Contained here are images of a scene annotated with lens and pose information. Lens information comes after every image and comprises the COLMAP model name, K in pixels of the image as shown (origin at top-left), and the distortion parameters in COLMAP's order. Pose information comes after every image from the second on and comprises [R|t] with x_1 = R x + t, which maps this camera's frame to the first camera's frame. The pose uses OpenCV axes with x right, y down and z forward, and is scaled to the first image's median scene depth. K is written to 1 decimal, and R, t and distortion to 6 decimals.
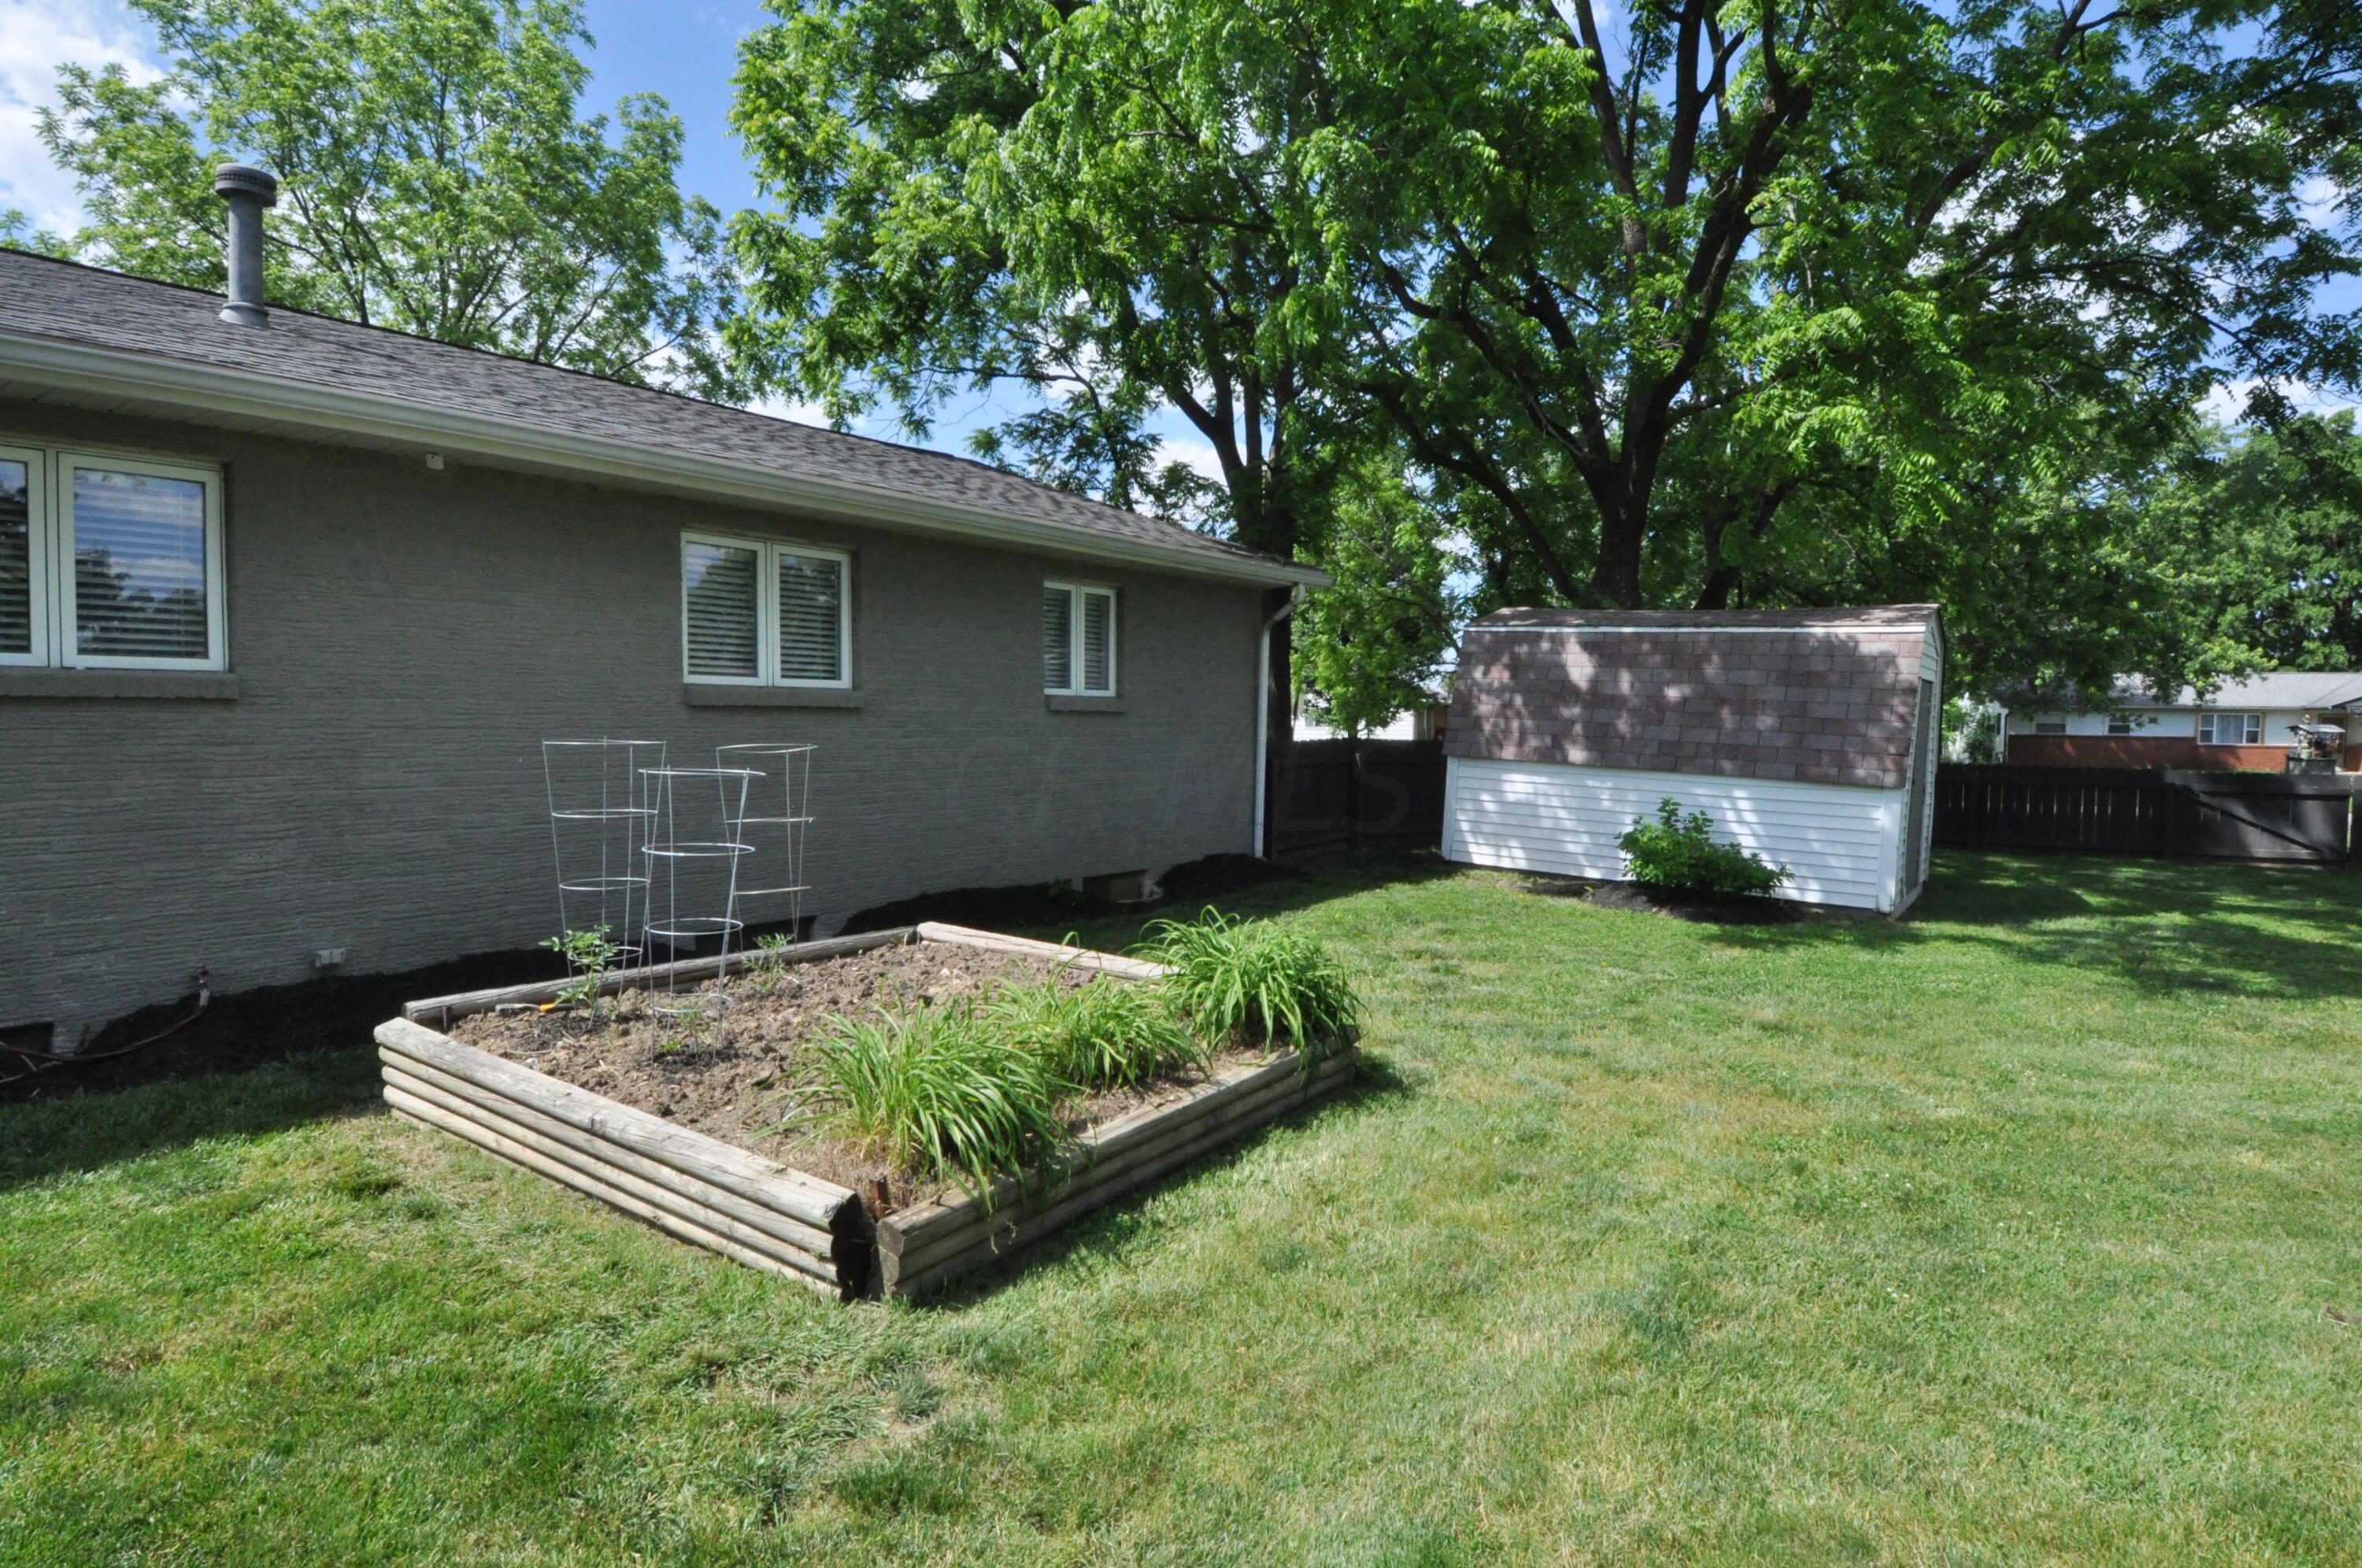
lens RADIAL K [[1227.8, 0, 1186.8], [0, 1227.8, 784.0], [0, 0, 1]] dist [0.059160, -0.059688]
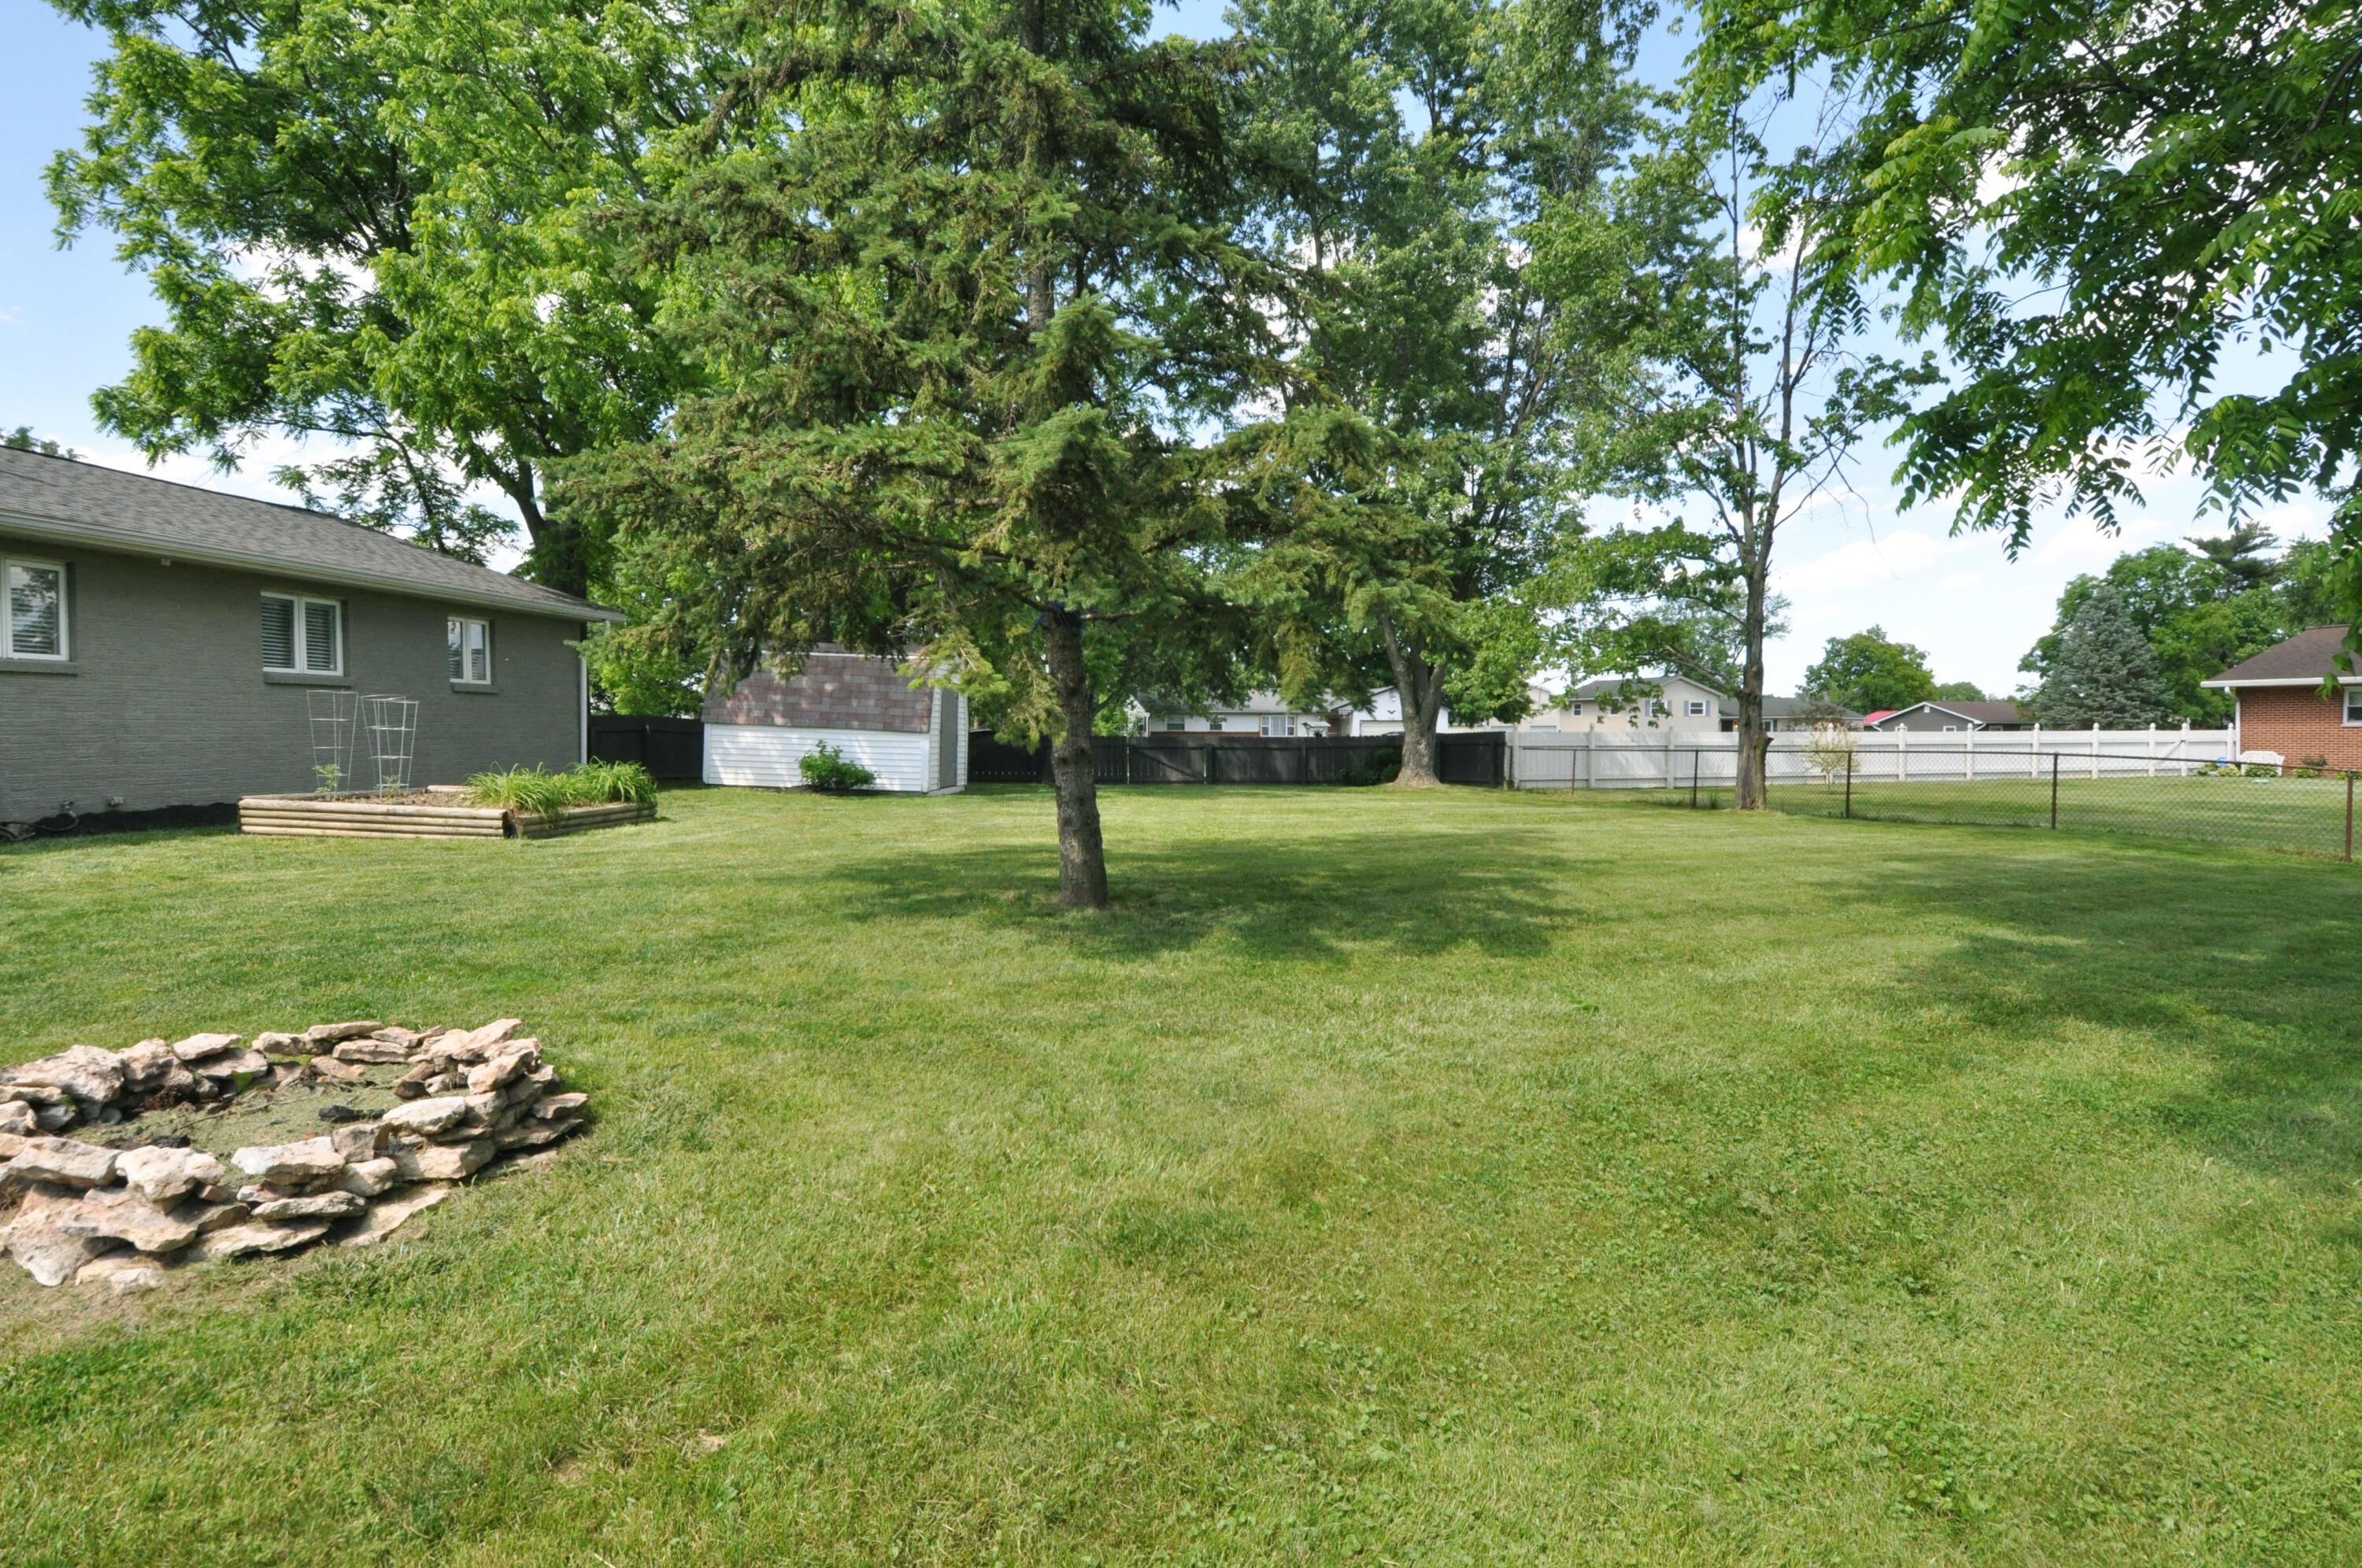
lens RADIAL K [[1227.8, 0, 1186.8], [0, 1227.8, 784.0], [0, 0, 1]] dist [0.059160, -0.059688]
pose [[0.849158, -0.031285, 0.527211, -0.148251], [0.036296, 0.999341, 0.000840, 0.097029], [-0.526890, 0.018423, 0.849734, -0.933537]]
